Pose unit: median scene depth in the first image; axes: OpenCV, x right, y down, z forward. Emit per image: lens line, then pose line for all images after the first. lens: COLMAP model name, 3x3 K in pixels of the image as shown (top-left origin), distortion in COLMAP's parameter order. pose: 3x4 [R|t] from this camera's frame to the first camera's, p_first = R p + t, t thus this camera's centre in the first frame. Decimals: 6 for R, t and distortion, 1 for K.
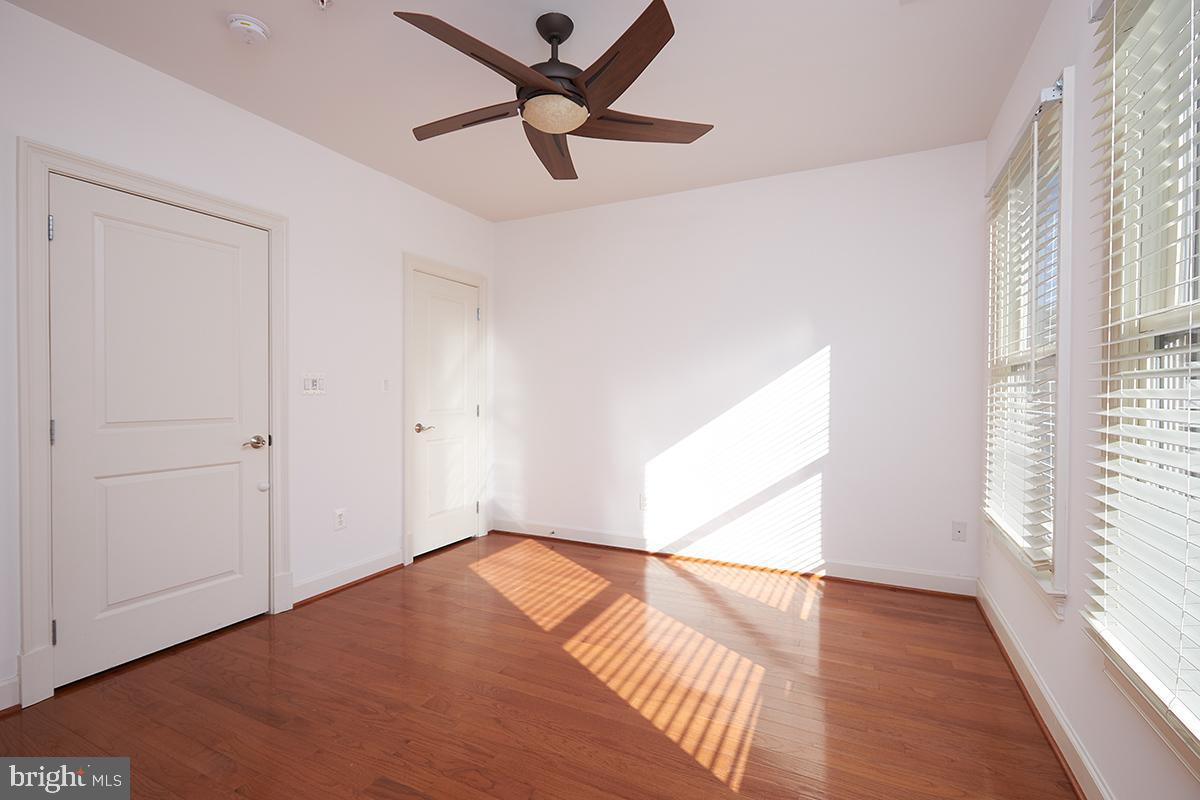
lens RADIAL K [[552.5, 0, 600.0], [0, 552.5, 398.3], [0, 0, 1]] dist [-0.006688, -0.001112]
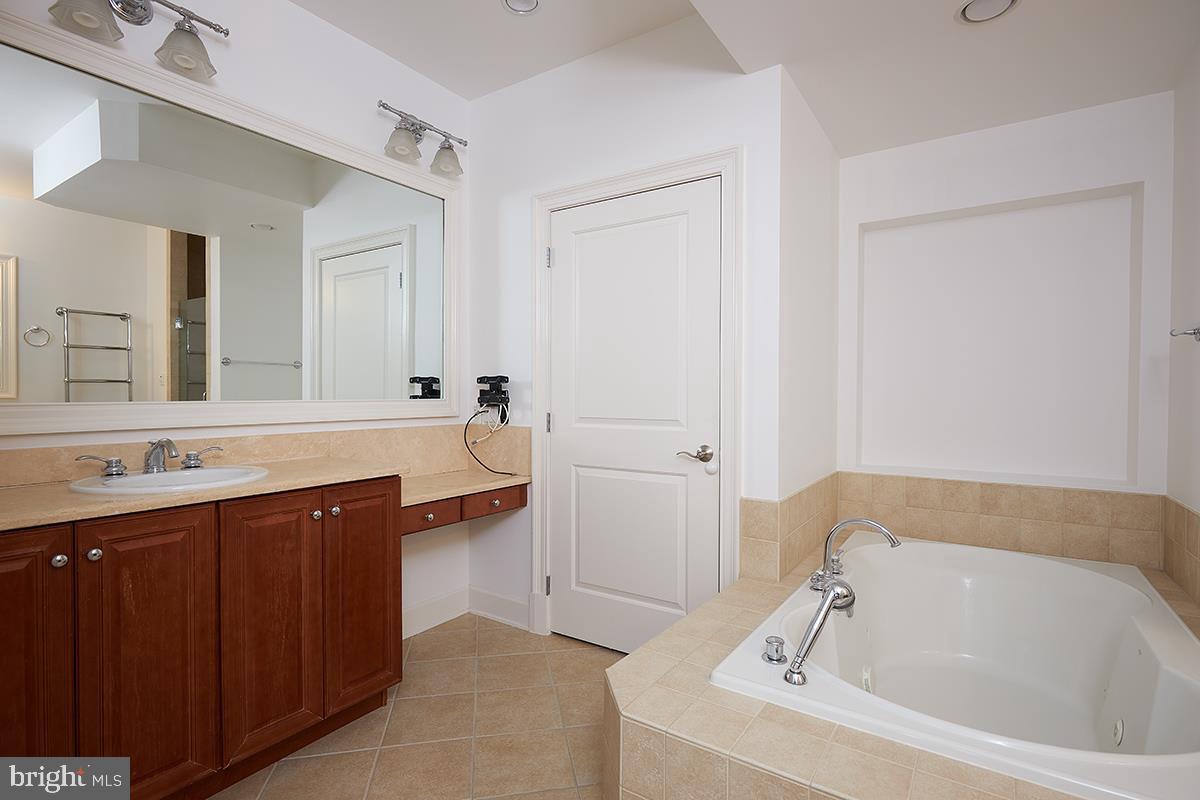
lens RADIAL K [[579.8, 0, 601.5], [0, 579.8, 397.8], [0, 0, 1]] dist [-0.000275, -0.000012]
pose [[-0.128450, 0.002123, -0.991714, 0.260802], [-0.015466, 0.999872, 0.004144, -0.001688], [0.991595, 0.015870, -0.128400, 1.195640]]
